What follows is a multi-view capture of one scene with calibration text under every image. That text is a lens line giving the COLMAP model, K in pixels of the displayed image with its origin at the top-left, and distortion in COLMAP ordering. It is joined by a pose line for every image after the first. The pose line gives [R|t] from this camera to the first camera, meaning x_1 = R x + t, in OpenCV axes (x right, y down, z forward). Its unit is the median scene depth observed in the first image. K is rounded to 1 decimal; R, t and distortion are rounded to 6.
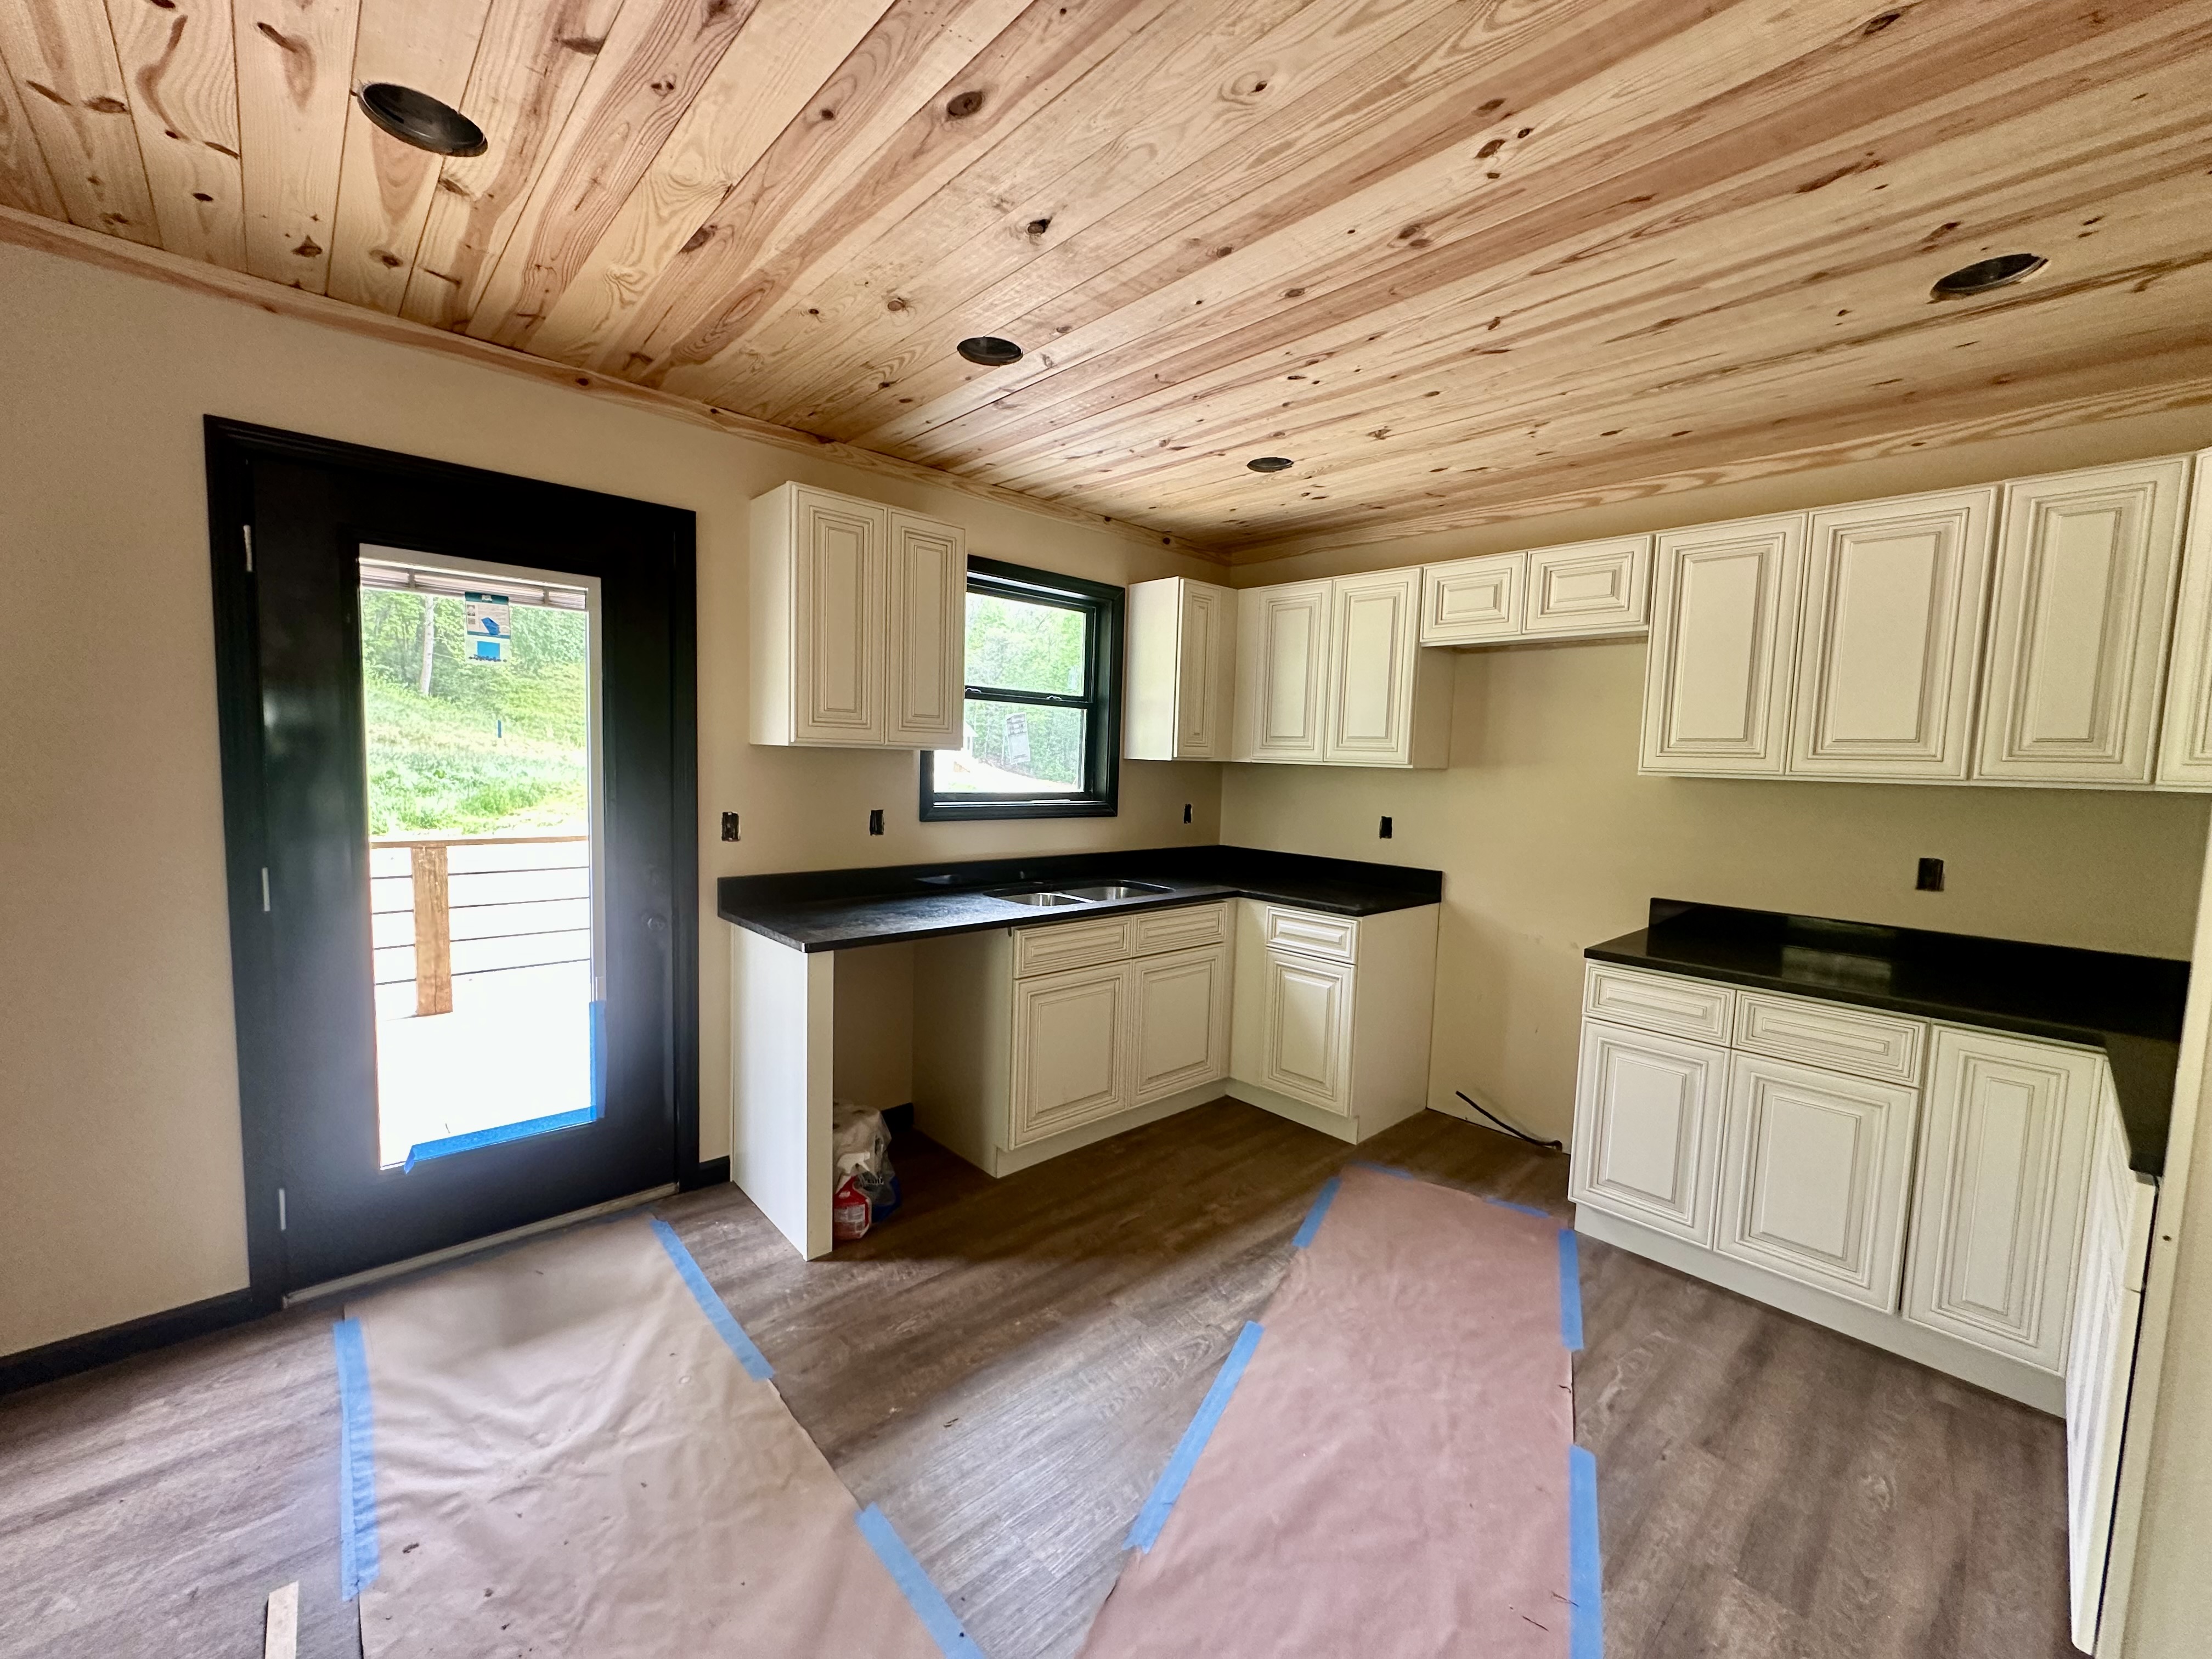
lens RADIAL K [[884.5, 0, 1104.7], [0, 884.5, 828.2], [0, 0, 1]] dist [-0.000526, 0.000286]
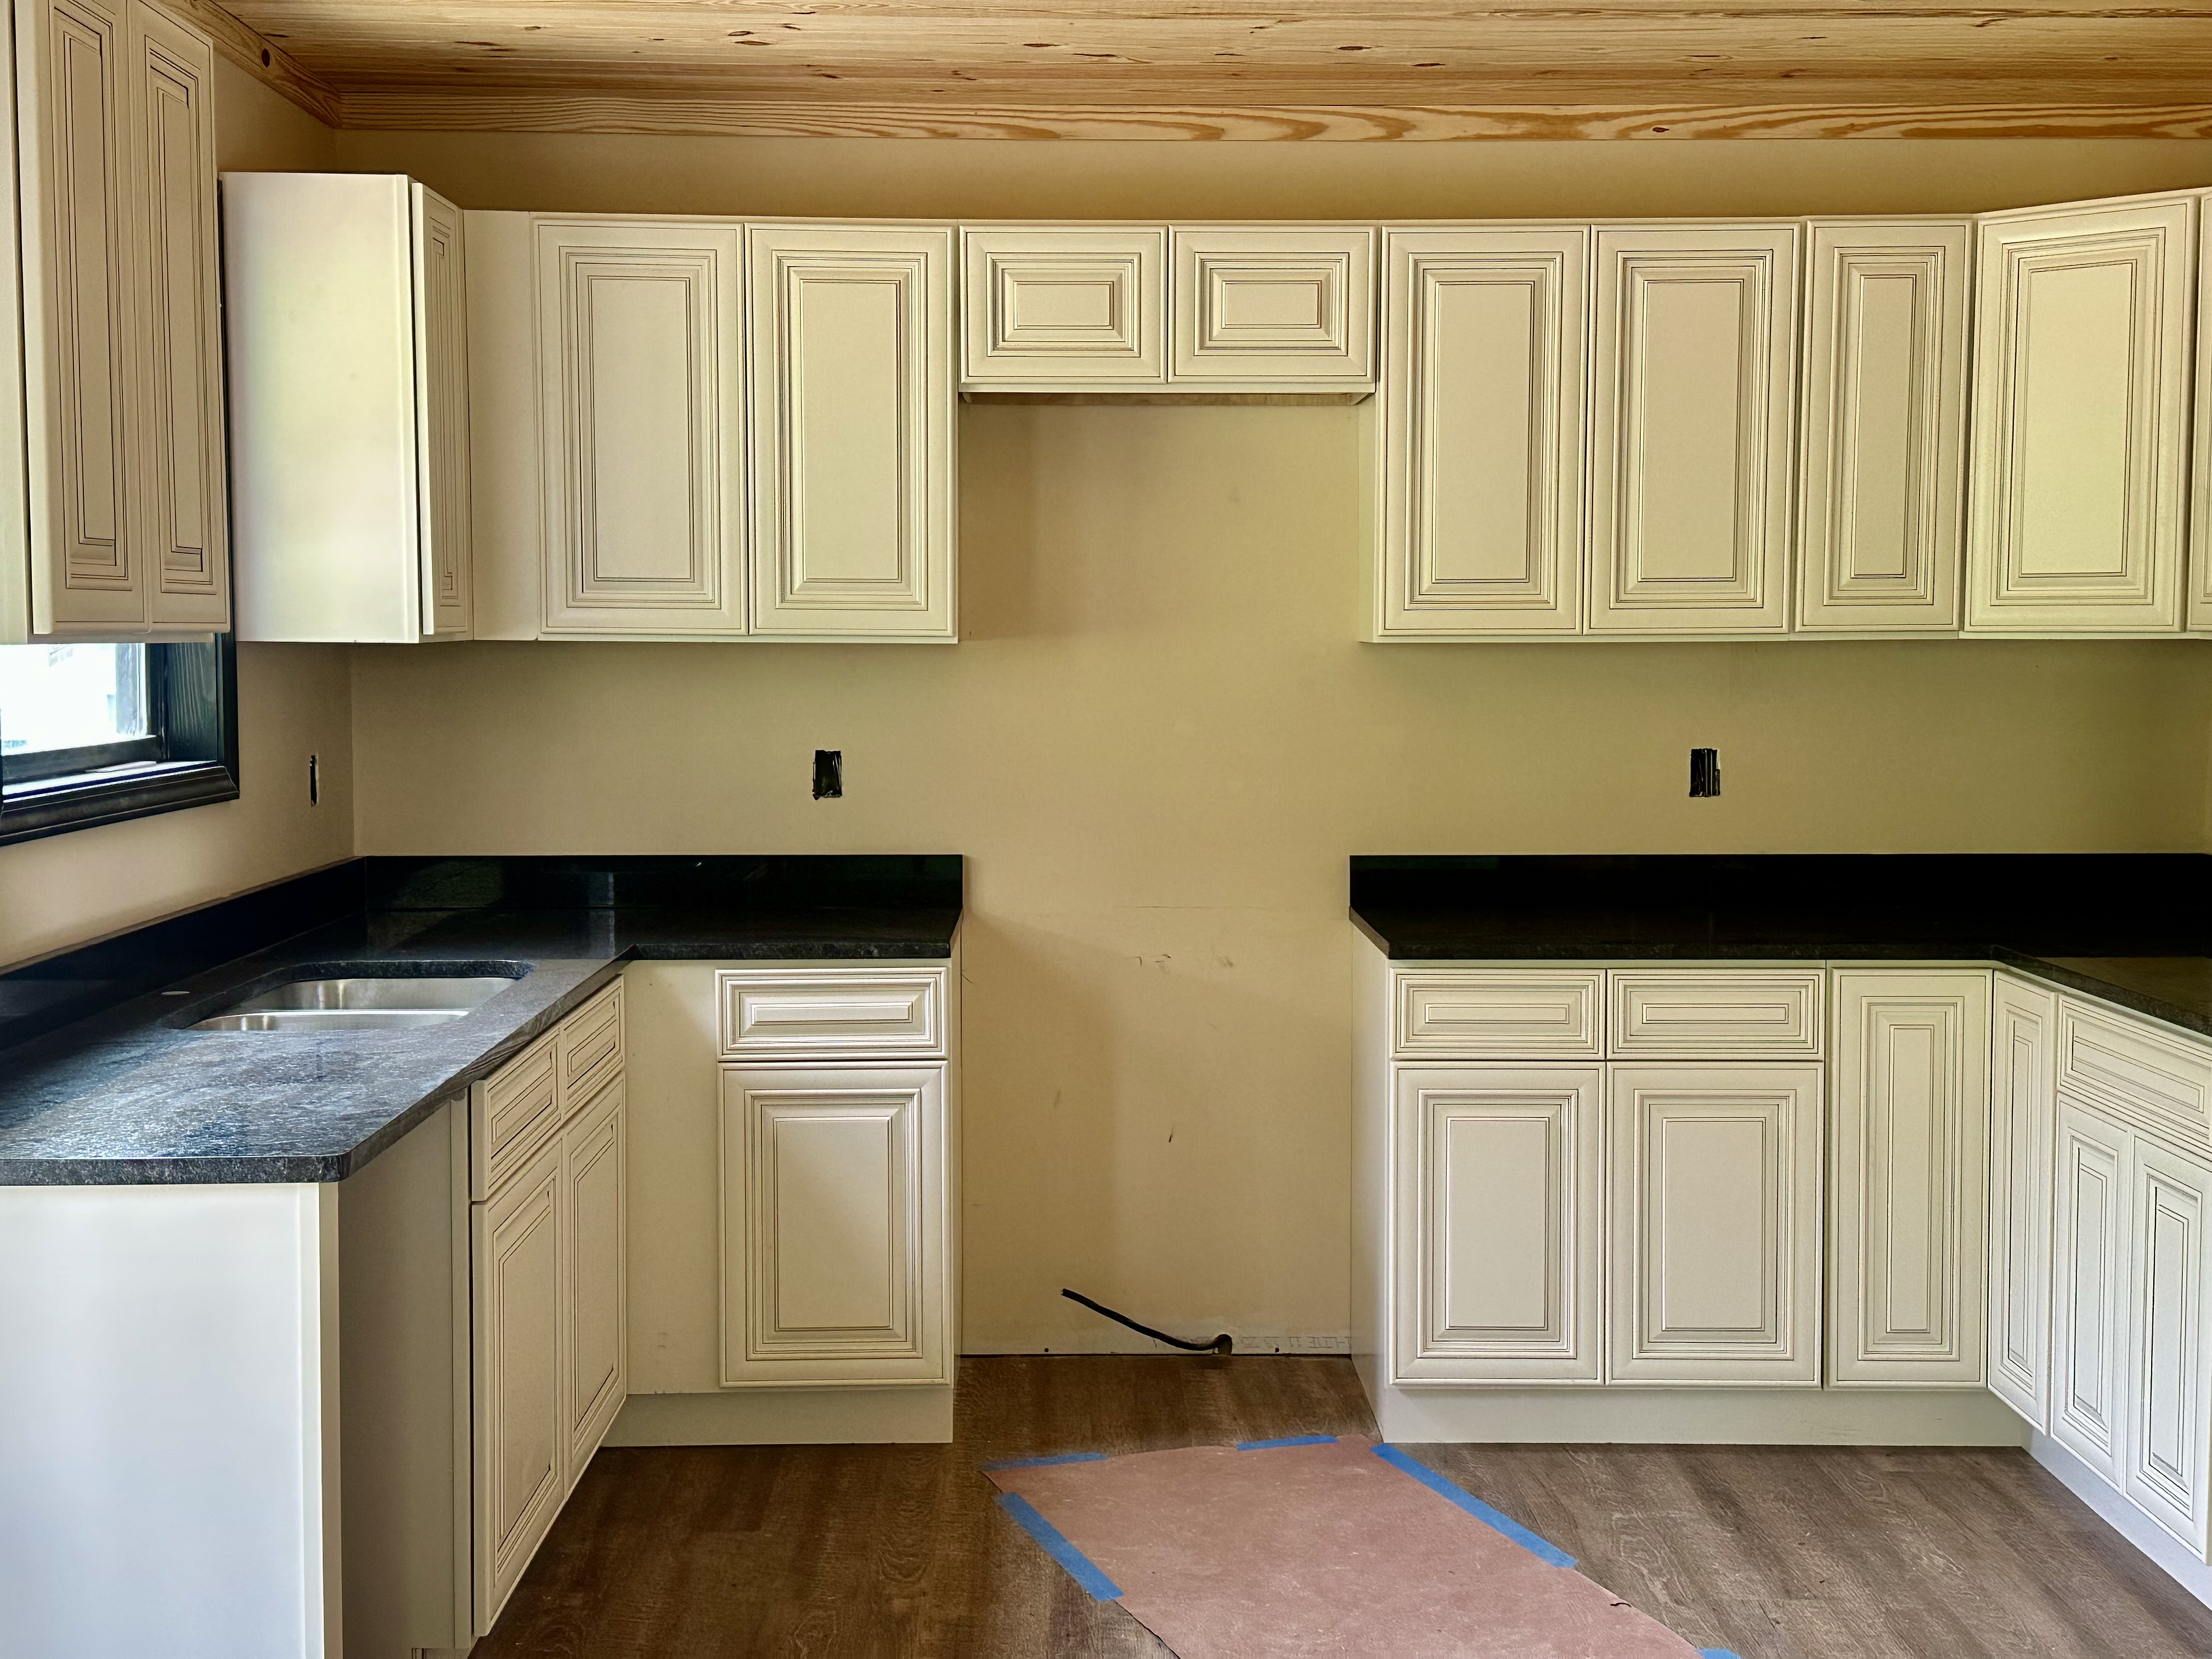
lens RADIAL K [[2667.7, 0, 1106.0], [0, 2667.7, 829.5], [0, 0, 1]] dist [0.240184, -0.578576]
pose [[0.666815, -0.089740, 0.739800, -0.876149], [0.080336, 0.995594, 0.048358, -0.039496], [-0.740880, 0.027187, 0.671087, -0.048645]]
